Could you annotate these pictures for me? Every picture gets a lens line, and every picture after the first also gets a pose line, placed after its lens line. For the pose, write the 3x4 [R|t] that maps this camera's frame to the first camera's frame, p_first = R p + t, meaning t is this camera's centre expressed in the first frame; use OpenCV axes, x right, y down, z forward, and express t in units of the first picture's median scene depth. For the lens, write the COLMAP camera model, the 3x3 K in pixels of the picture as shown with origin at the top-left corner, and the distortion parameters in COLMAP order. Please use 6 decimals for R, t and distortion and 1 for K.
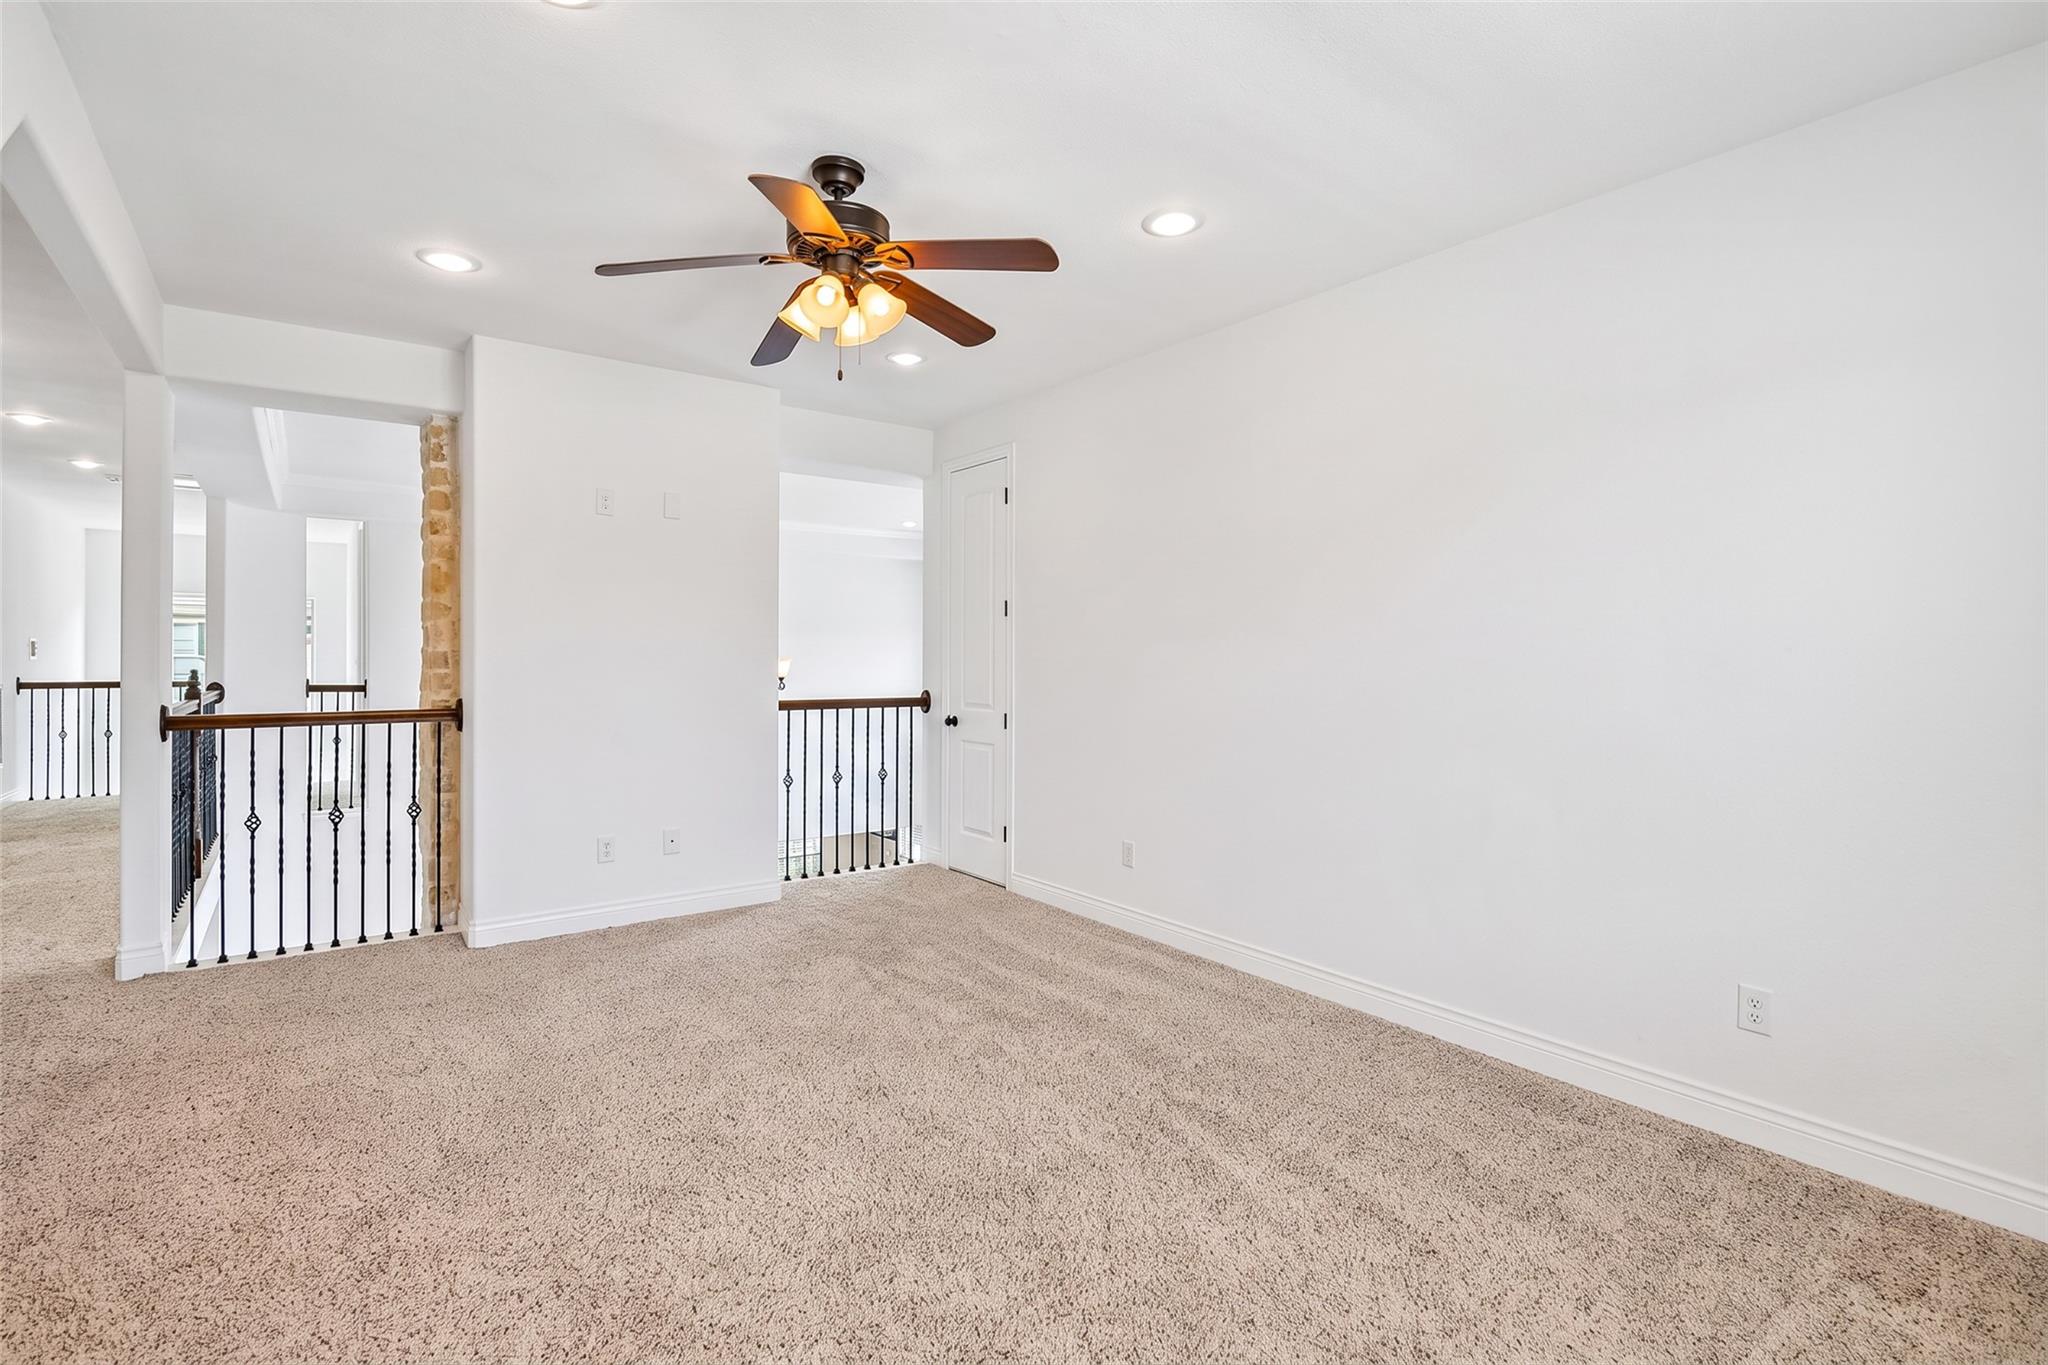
lens RADIAL K [[972.5, 0, 1027.4], [0, 972.5, 650.1], [0, 0, 1]] dist [0.000599, -0.000660]
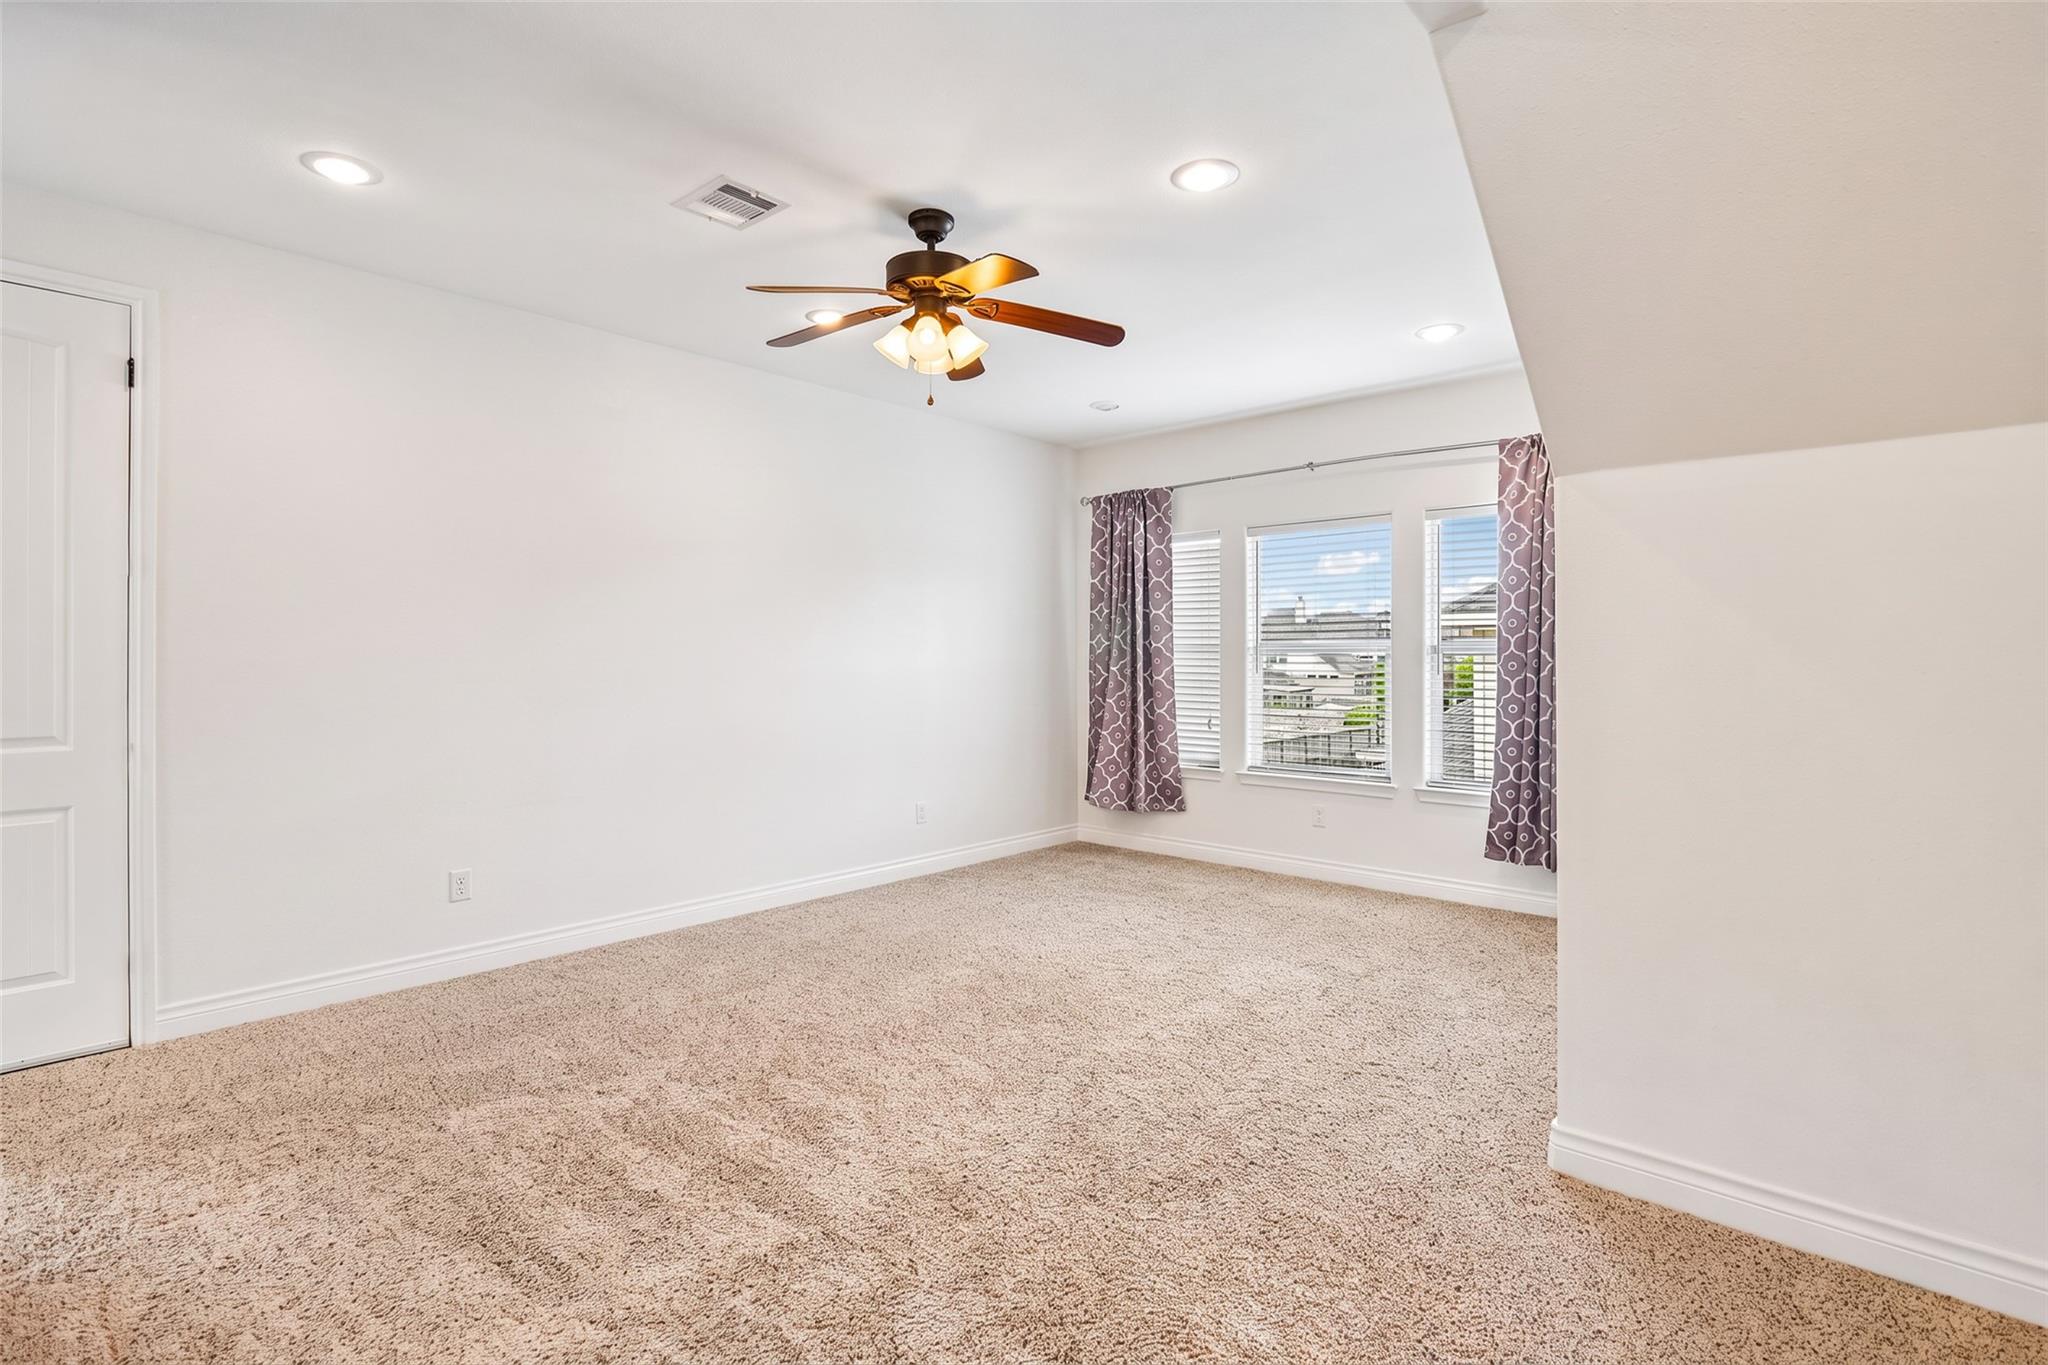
lens RADIAL K [[972.5, 0, 1027.4], [0, 972.5, 650.1], [0, 0, 1]] dist [0.000599, -0.000660]
pose [[-0.203138, 0.000261, 0.979150, -0.819667], [-0.009316, 0.999954, -0.002199, 0.003802], [-0.979106, -0.009568, -0.203126, 0.690046]]
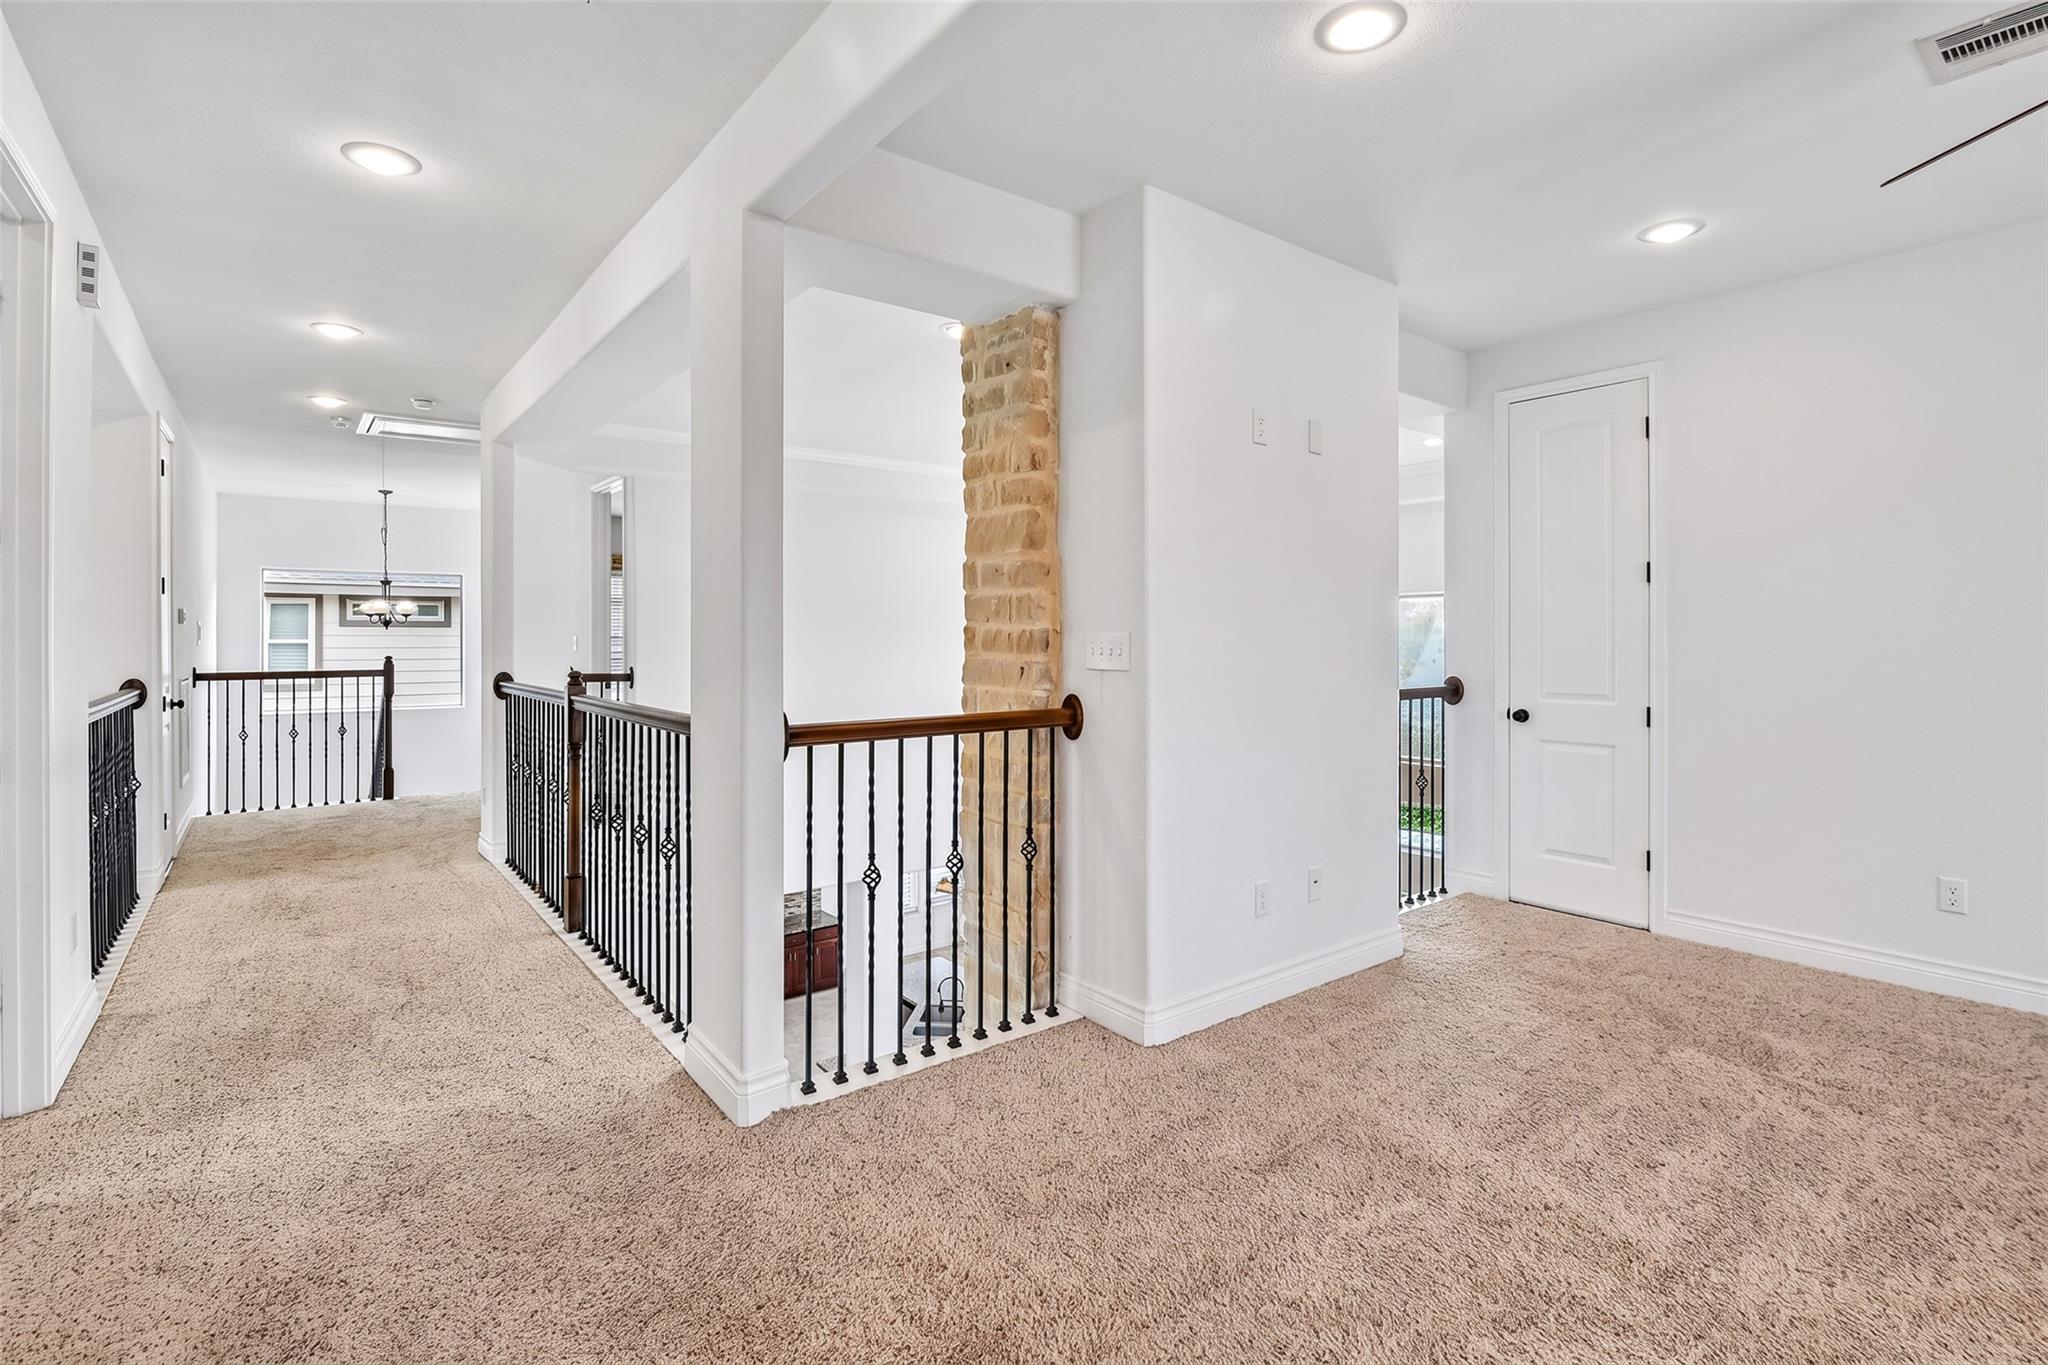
lens RADIAL K [[964.8, 0, 1026.4], [0, 964.8, 631.9], [0, 0, 1]] dist [0.000306, -0.000268]
pose [[0.999505, -0.004791, 0.031108, -0.637739], [0.004799, 0.999988, -0.000178, 0.002618], [-0.031107, 0.000327, 0.999516, 0.277417]]
